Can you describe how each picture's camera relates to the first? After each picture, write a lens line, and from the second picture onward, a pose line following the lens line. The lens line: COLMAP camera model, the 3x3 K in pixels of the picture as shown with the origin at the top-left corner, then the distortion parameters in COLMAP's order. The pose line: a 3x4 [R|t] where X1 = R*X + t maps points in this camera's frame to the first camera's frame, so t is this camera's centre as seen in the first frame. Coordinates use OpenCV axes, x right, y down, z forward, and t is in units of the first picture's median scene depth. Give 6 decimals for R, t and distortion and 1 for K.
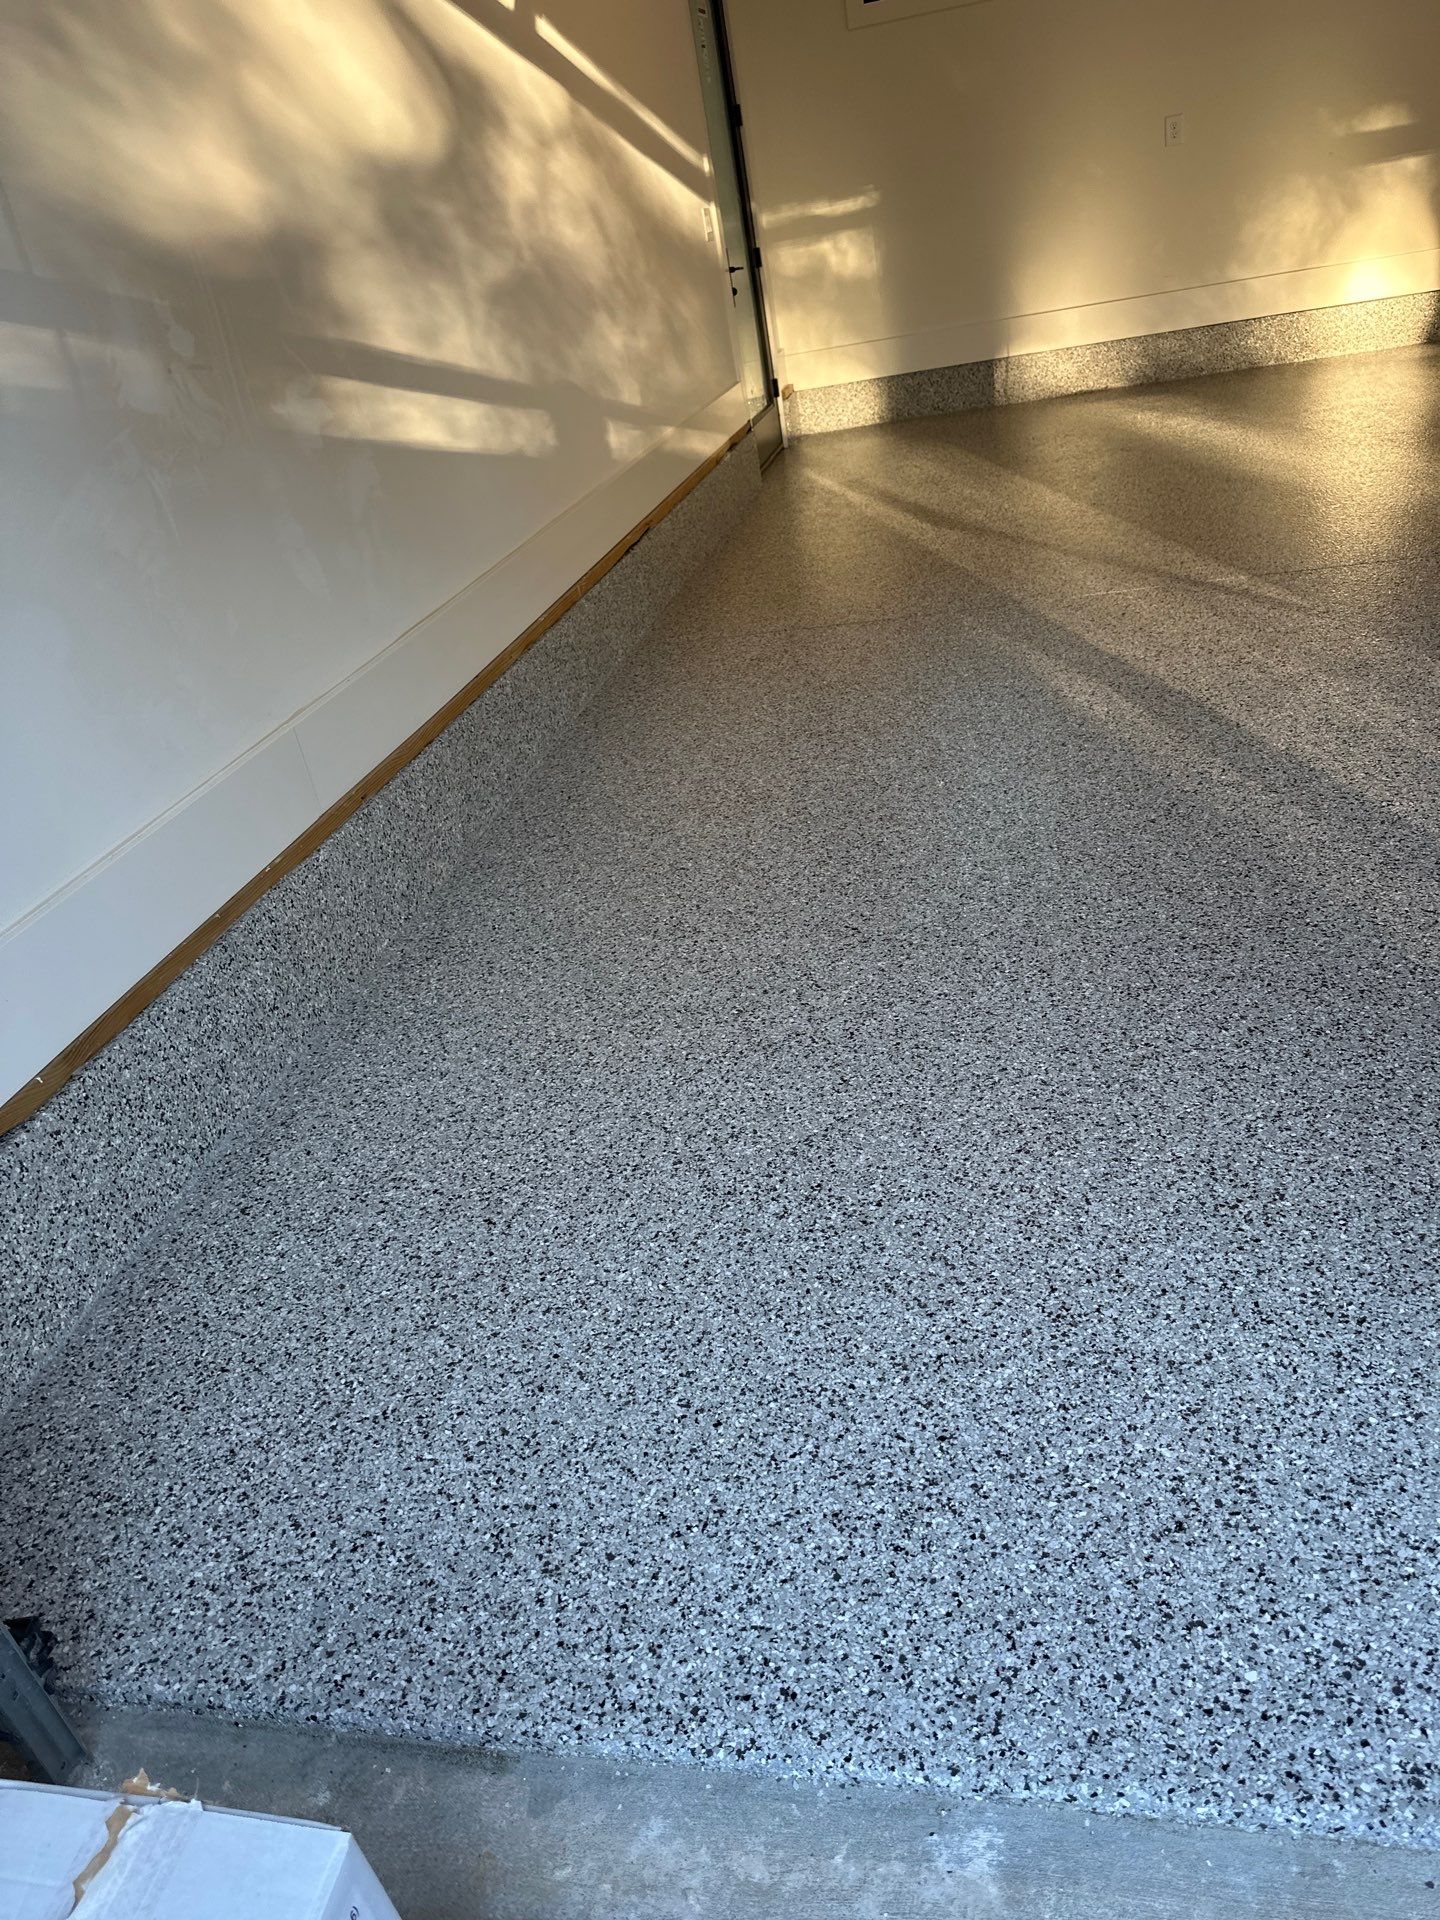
lens RADIAL K [[1358.3, 0, 720.0], [0, 1358.3, 960.0], [0, 0, 1]] dist [0.034867, -0.035867]
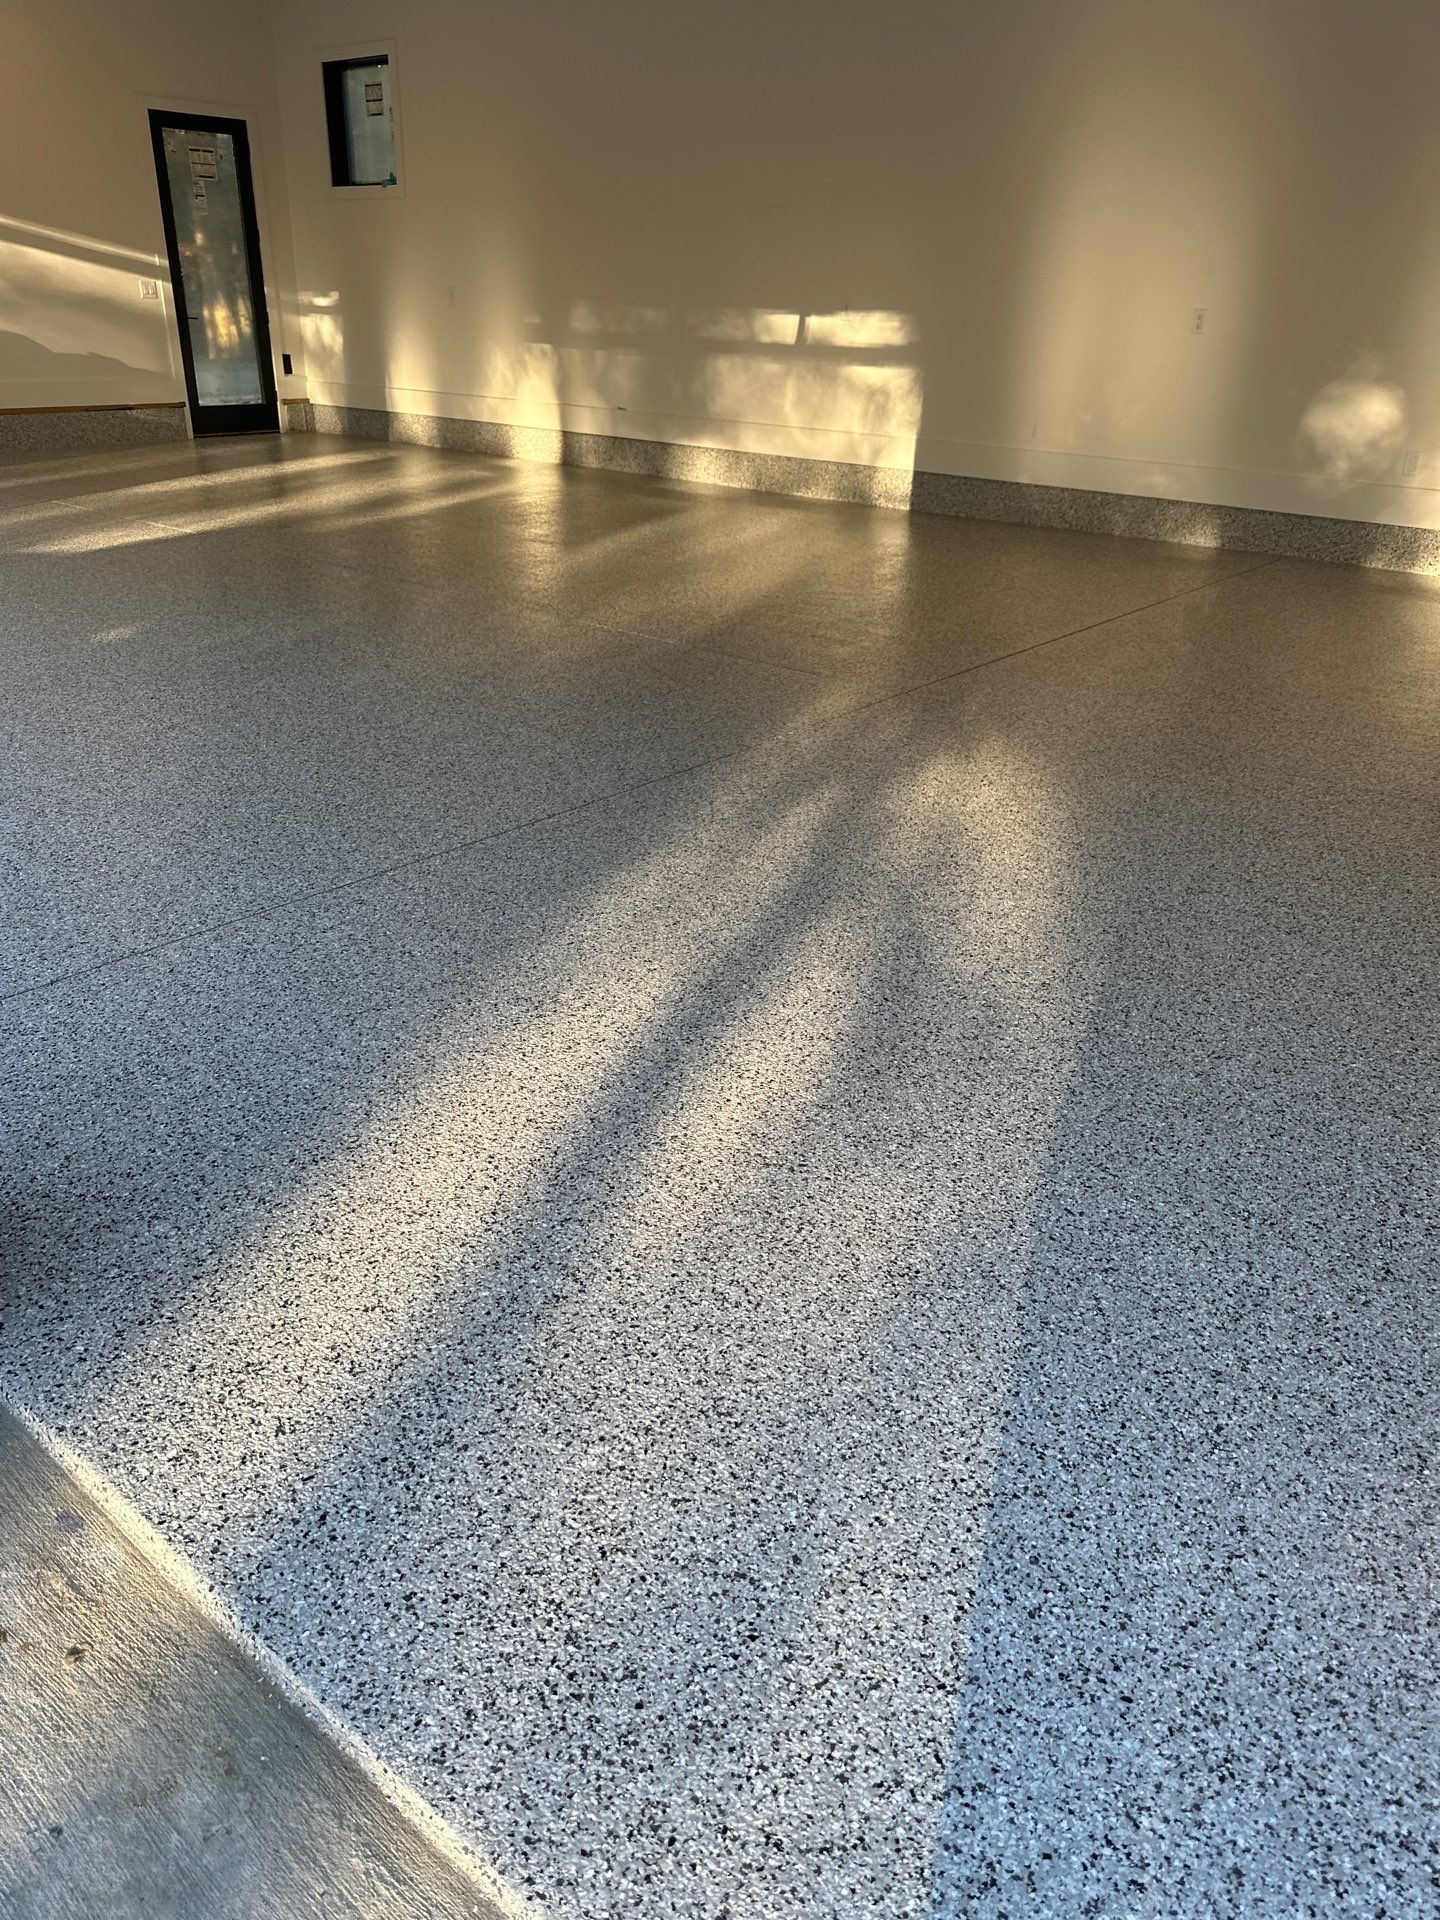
lens RADIAL K [[1358.3, 0, 720.0], [0, 1358.3, 960.0], [0, 0, 1]] dist [0.034867, -0.035867]
pose [[0.864477, 0.369760, -0.340524, 1.353921], [-0.375106, 0.925484, 0.052674, -0.077935], [0.334627, 0.082197, 0.938759, -0.327106]]
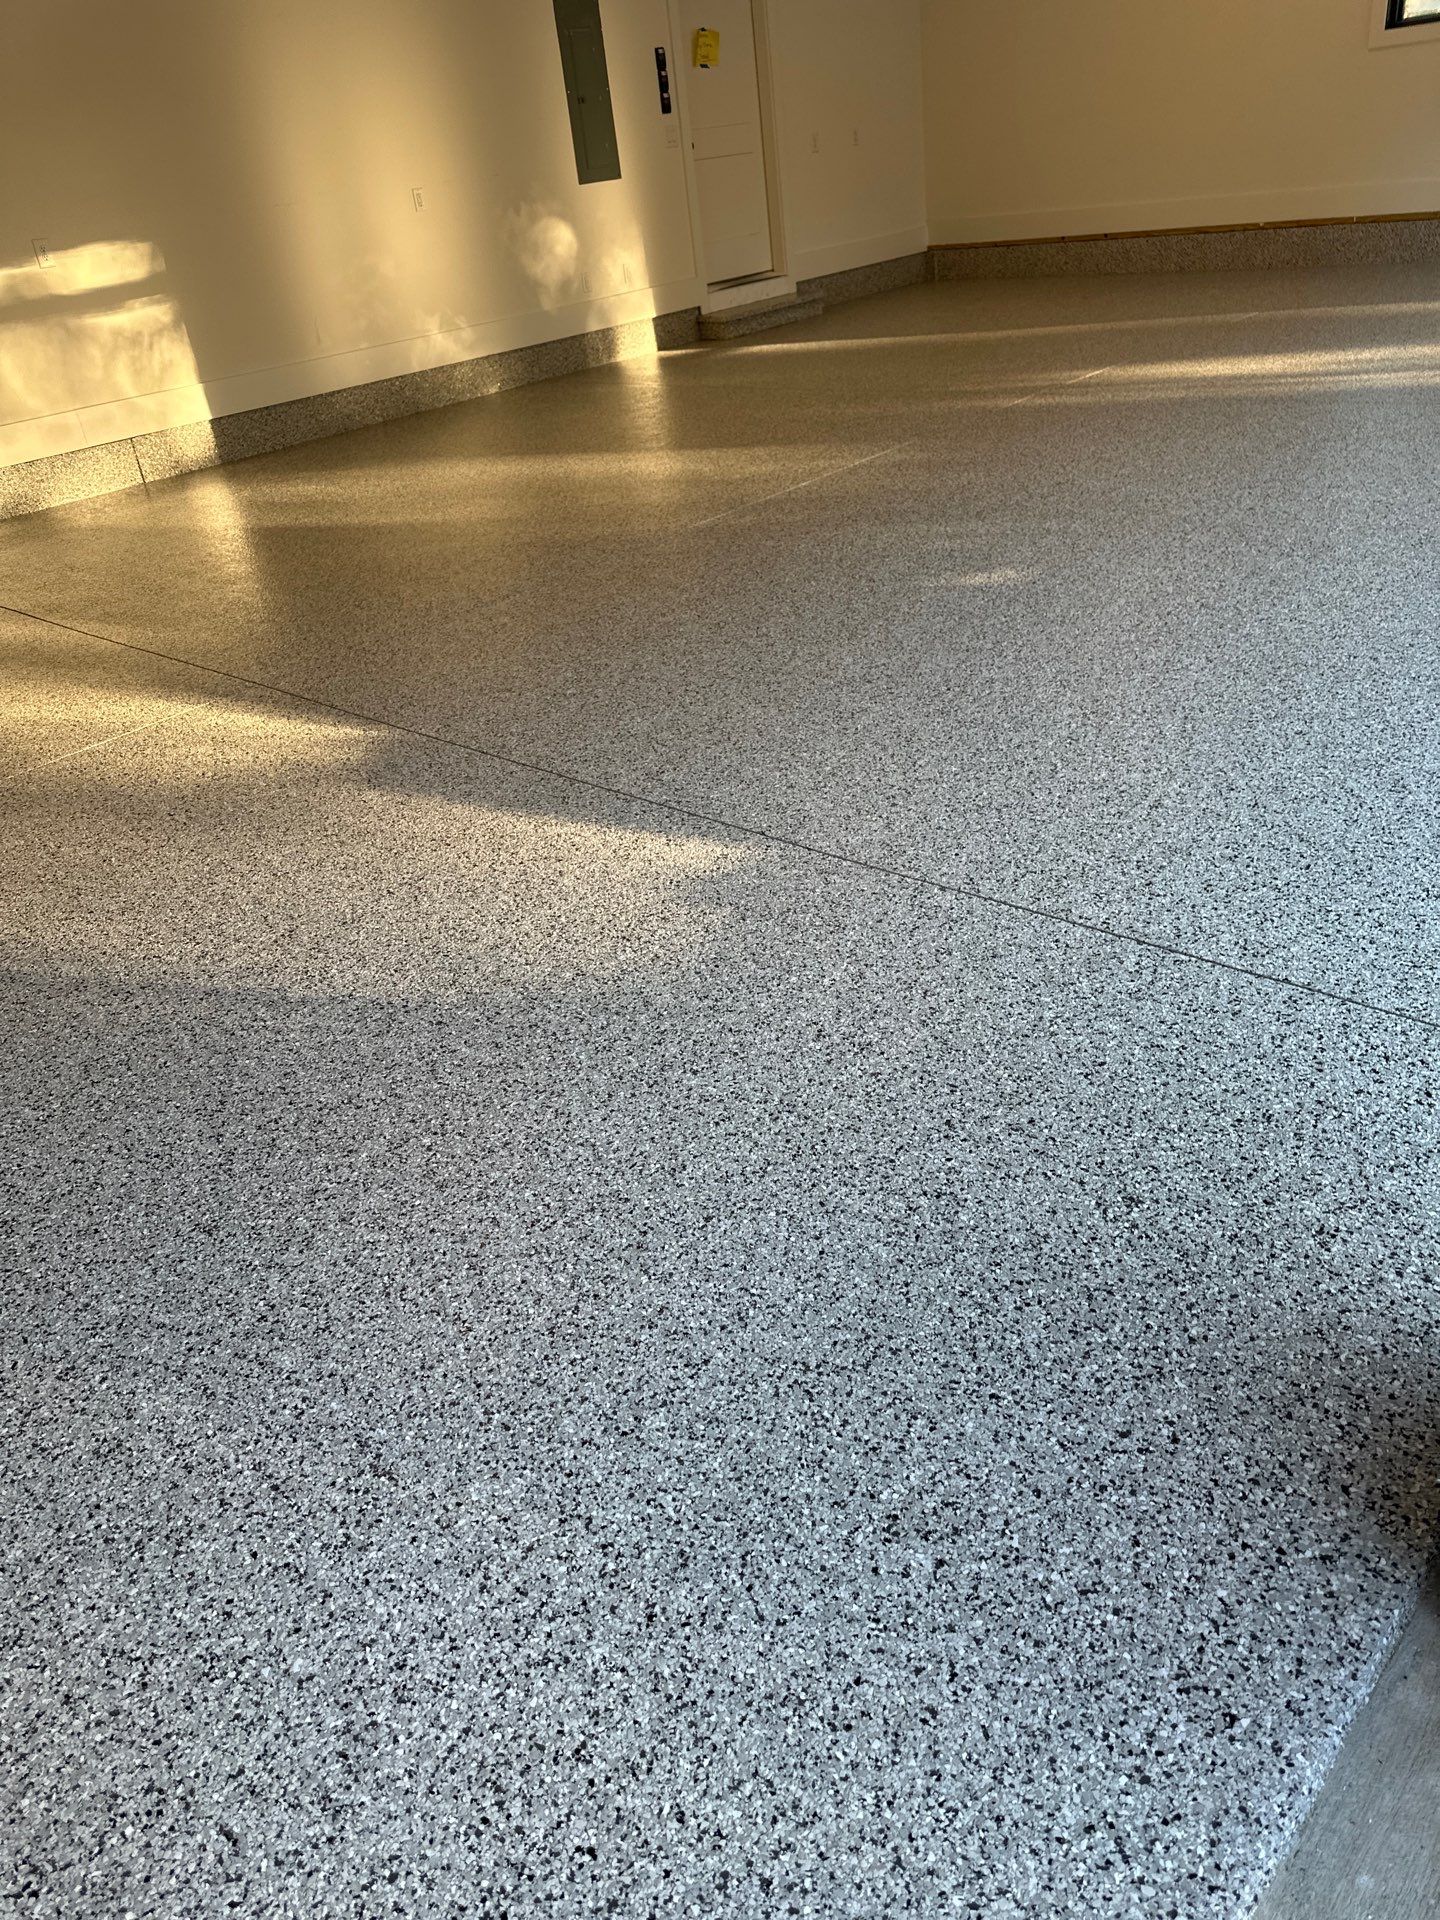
lens RADIAL K [[1358.3, 0, 720.0], [0, 1358.3, 960.0], [0, 0, 1]] dist [0.034867, -0.035867]
pose [[0.522306, -0.346764, 0.779071, 0.166943], [0.437797, 0.893041, 0.103984, -0.044032], [-0.731799, 0.286763, 0.618253, 0.010028]]
